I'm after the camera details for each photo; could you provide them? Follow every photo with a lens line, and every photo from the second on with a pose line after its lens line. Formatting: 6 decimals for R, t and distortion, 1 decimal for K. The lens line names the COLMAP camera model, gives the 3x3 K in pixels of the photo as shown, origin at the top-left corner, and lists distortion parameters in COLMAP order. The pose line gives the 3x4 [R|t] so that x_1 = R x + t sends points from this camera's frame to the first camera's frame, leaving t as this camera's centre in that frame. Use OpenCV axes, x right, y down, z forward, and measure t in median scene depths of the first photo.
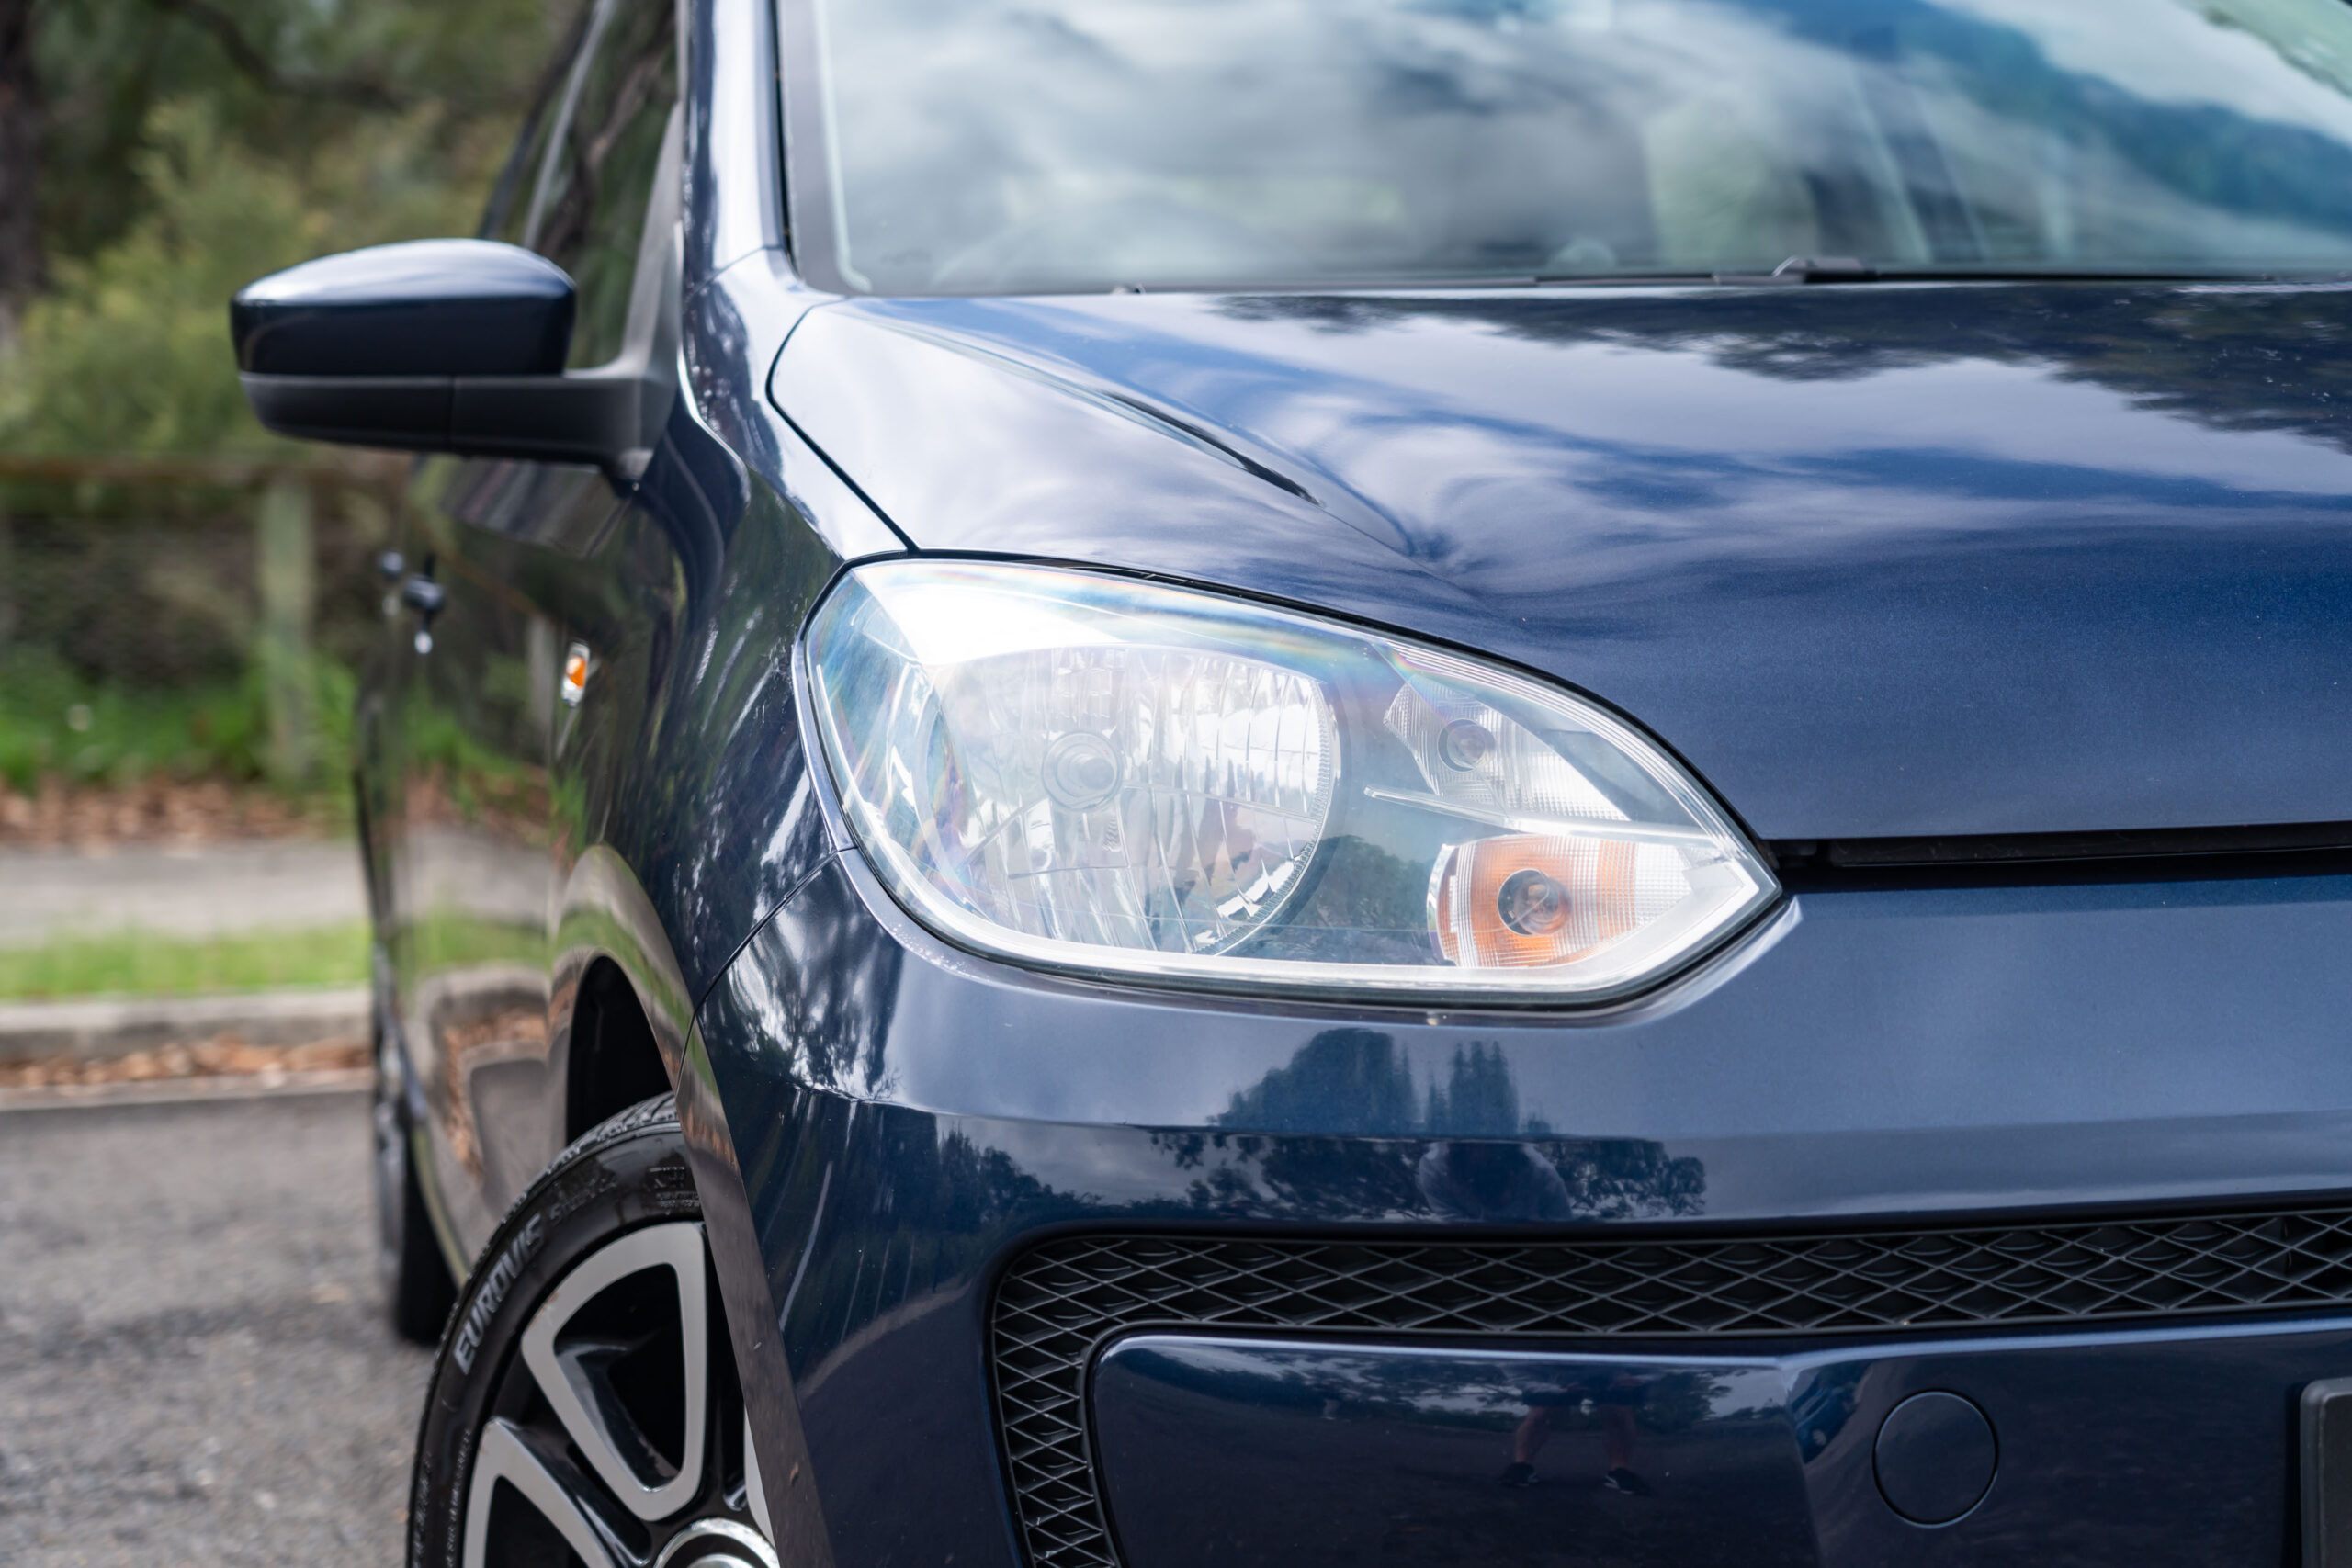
lens RADIAL K [[3930.8, 0, 1176.0], [0, 3930.8, 784.0], [0, 0, 1]] dist [0.005424, -0.038992]
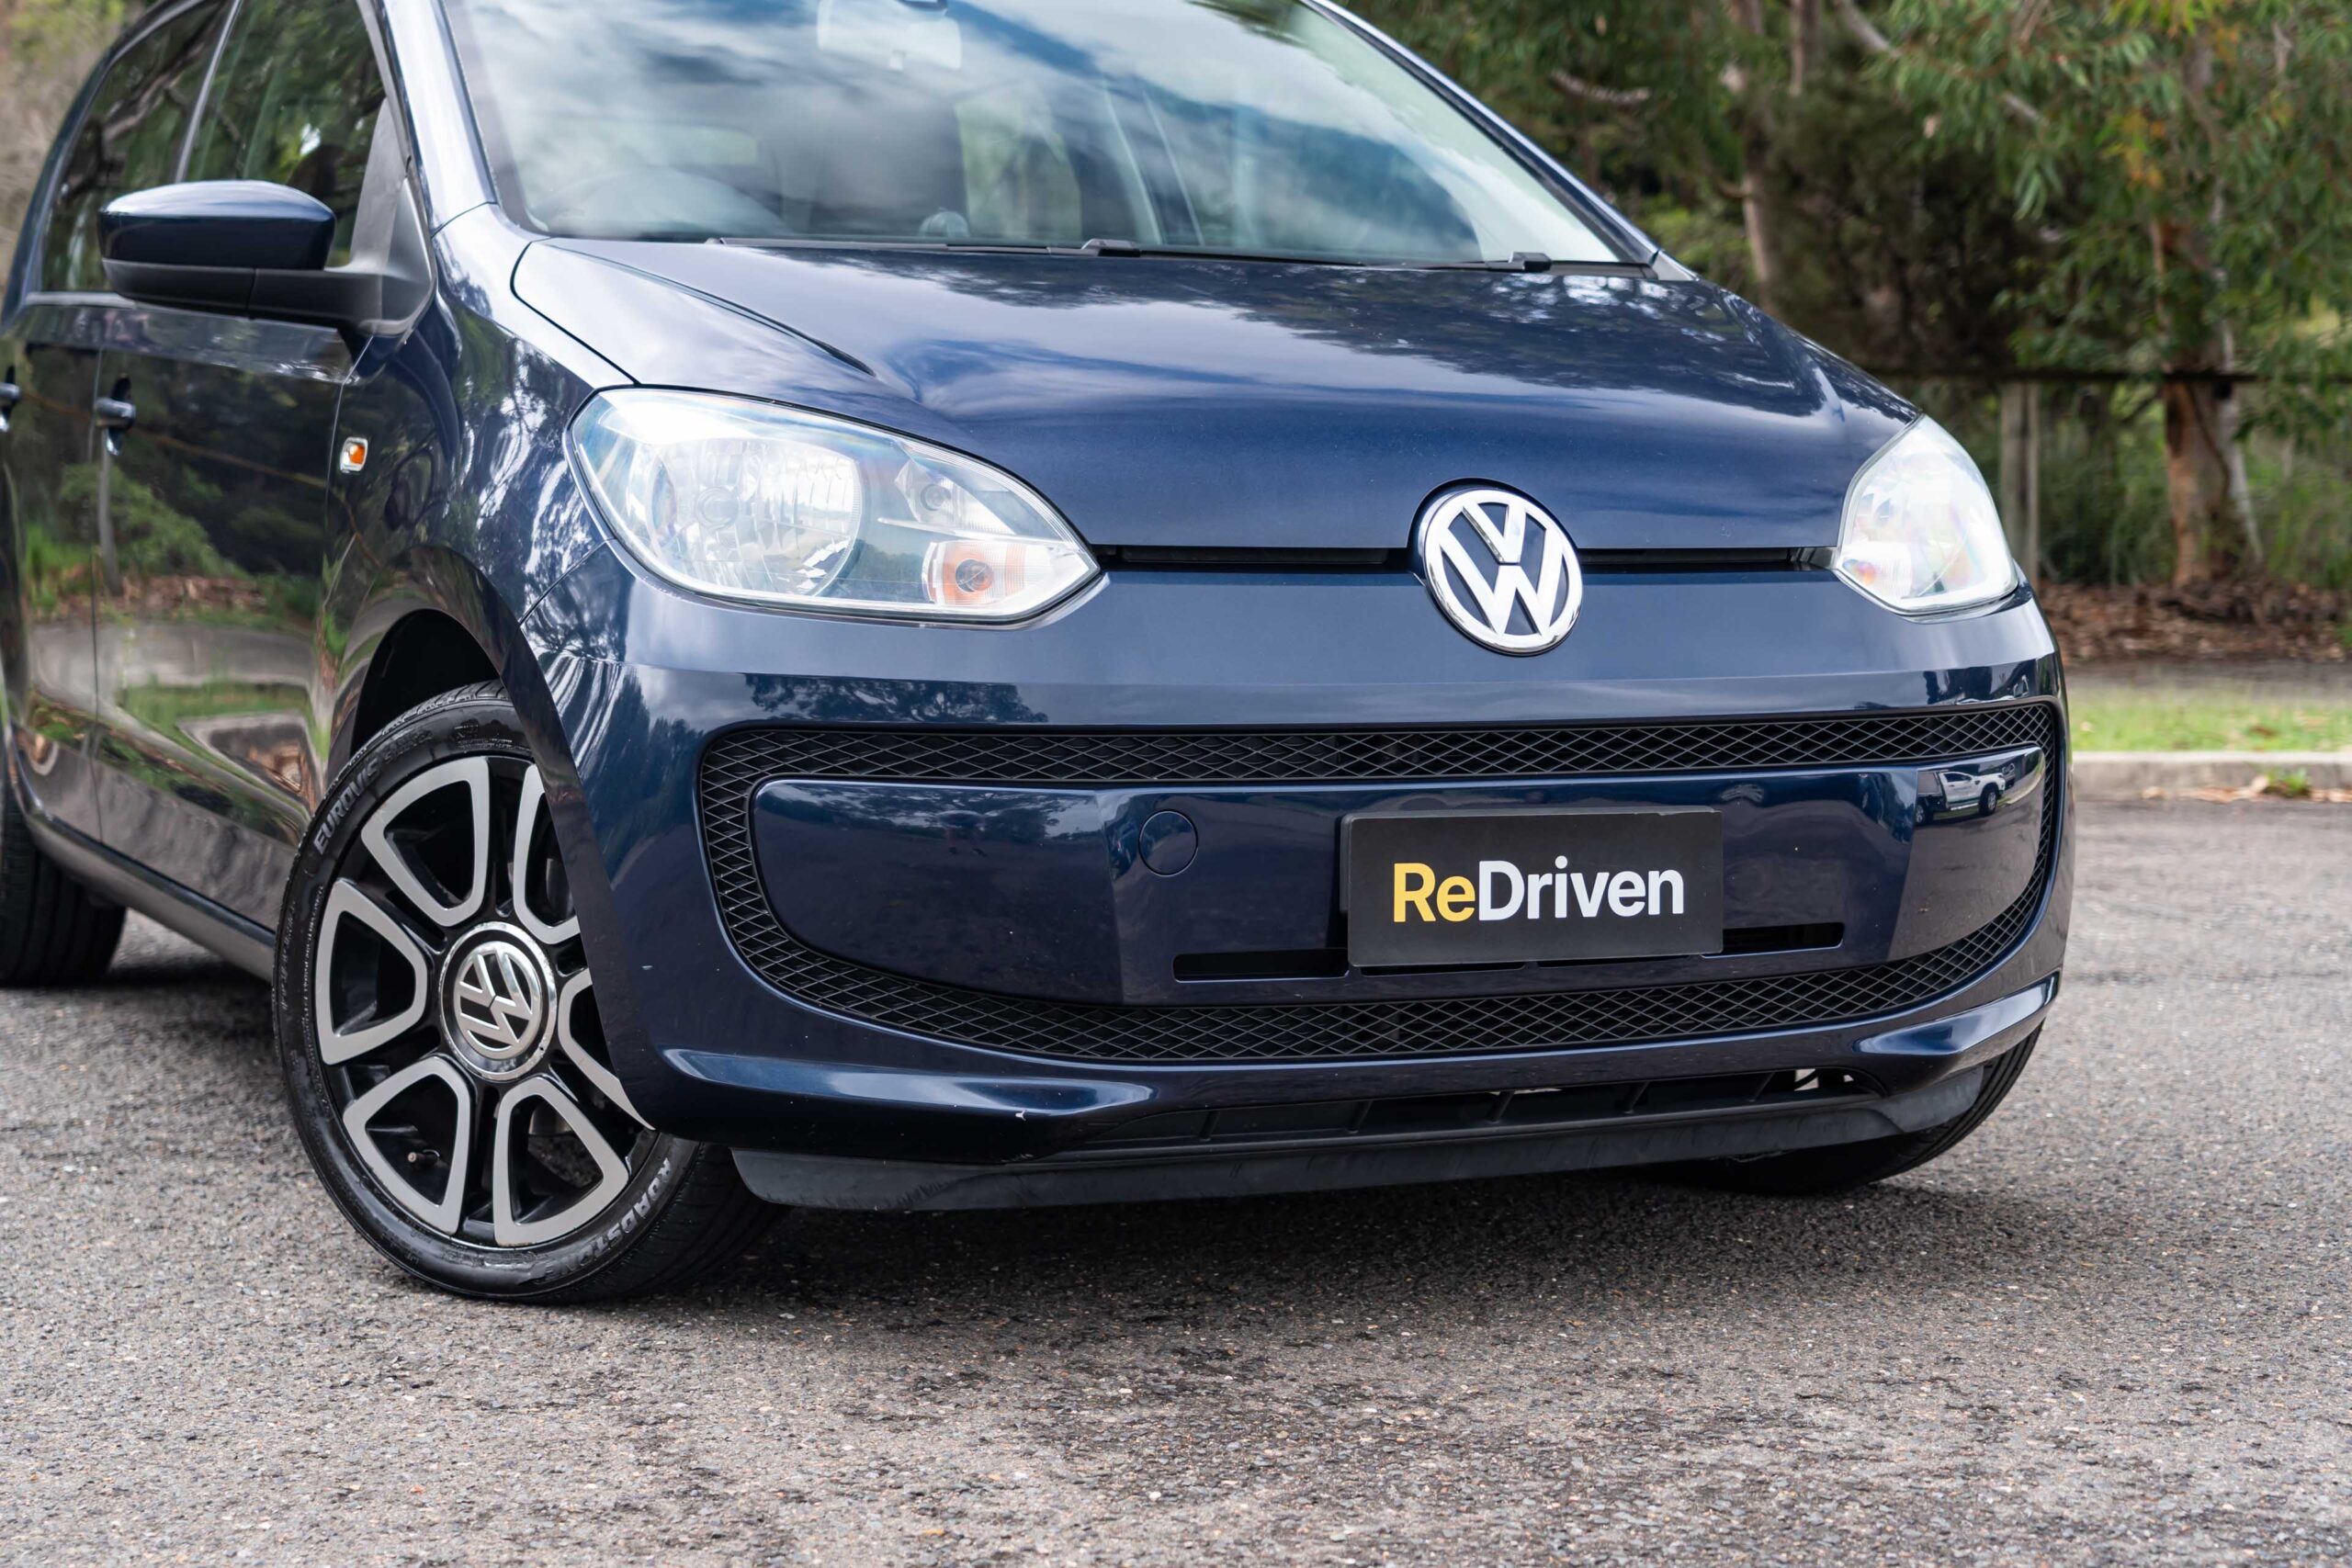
lens RADIAL K [[3557.8, 0, 1176.0], [0, 3557.8, 784.0], [0, 0, 1]] dist [-0.025525, -0.075238]
pose [[0.977955, 0.019981, 0.207857, -0.170070], [-0.027725, 0.999023, 0.034408, 0.067747], [-0.206967, -0.039413, 0.977554, -0.732070]]
